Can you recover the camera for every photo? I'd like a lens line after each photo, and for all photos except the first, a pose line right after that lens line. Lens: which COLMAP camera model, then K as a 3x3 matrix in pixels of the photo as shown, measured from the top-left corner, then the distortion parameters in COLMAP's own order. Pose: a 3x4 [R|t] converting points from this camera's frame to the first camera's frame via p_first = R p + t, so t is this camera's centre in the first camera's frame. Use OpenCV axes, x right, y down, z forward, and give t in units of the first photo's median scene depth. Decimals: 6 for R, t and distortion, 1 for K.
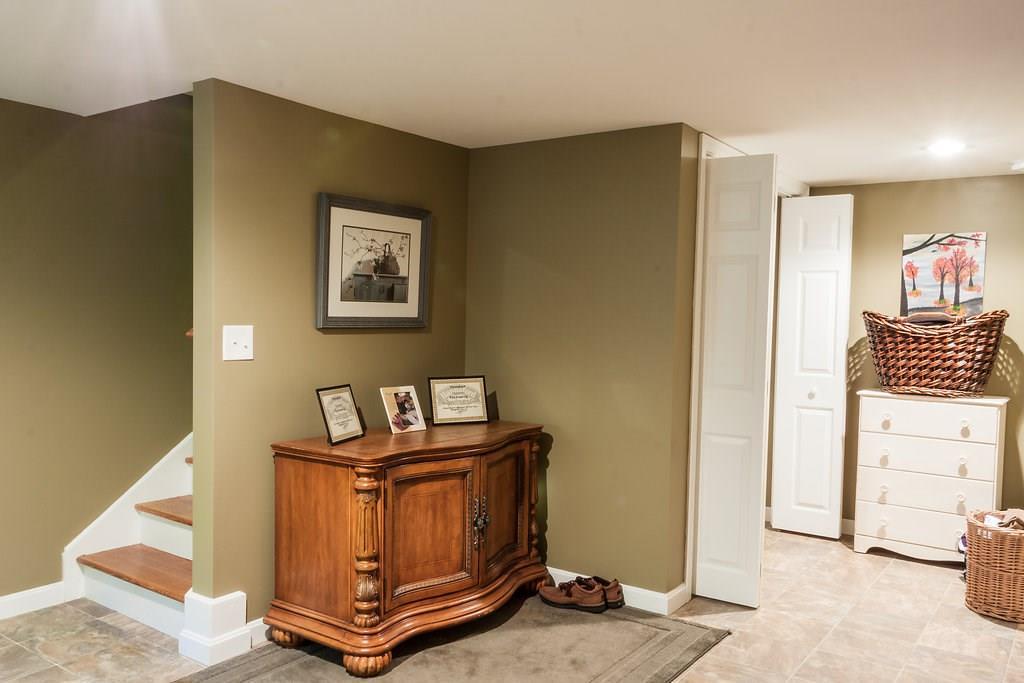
lens RADIAL K [[873.1, 0, 512.0], [0, 873.1, 341.5], [0, 0, 1]] dist [0.034747, 0.003766]
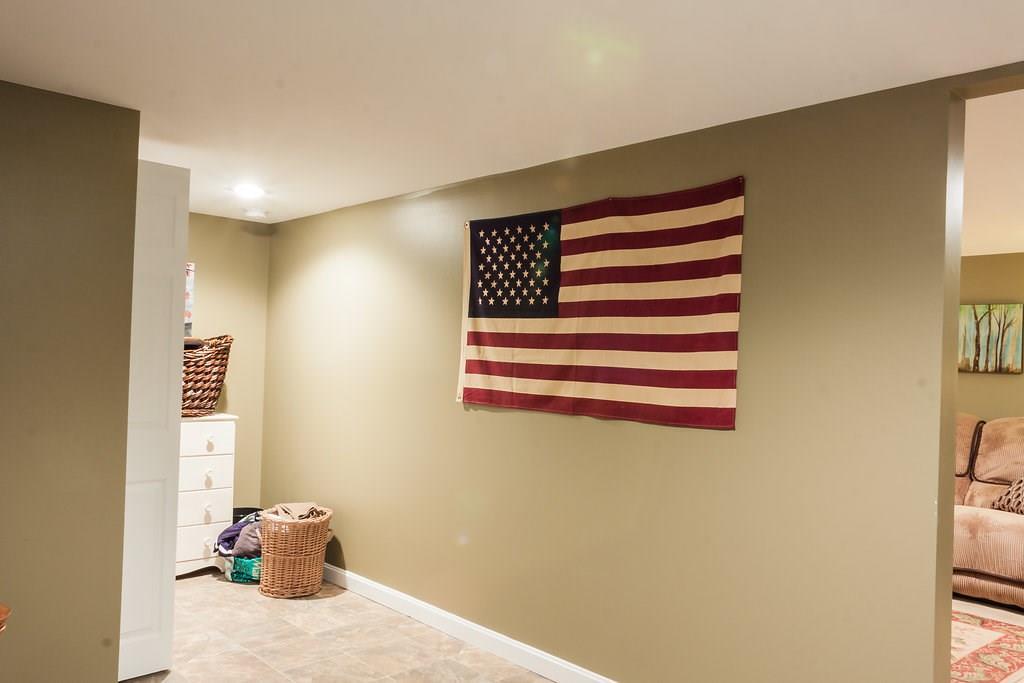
lens RADIAL K [[873.1, 0, 512.0], [0, 873.1, 341.5], [0, 0, 1]] dist [0.034747, 0.003766]
pose [[0.162837, -0.002776, 0.986649, -0.558709], [0.004127, 0.999989, 0.002133, -0.032228], [-0.986644, 0.003725, 0.162847, 0.510127]]
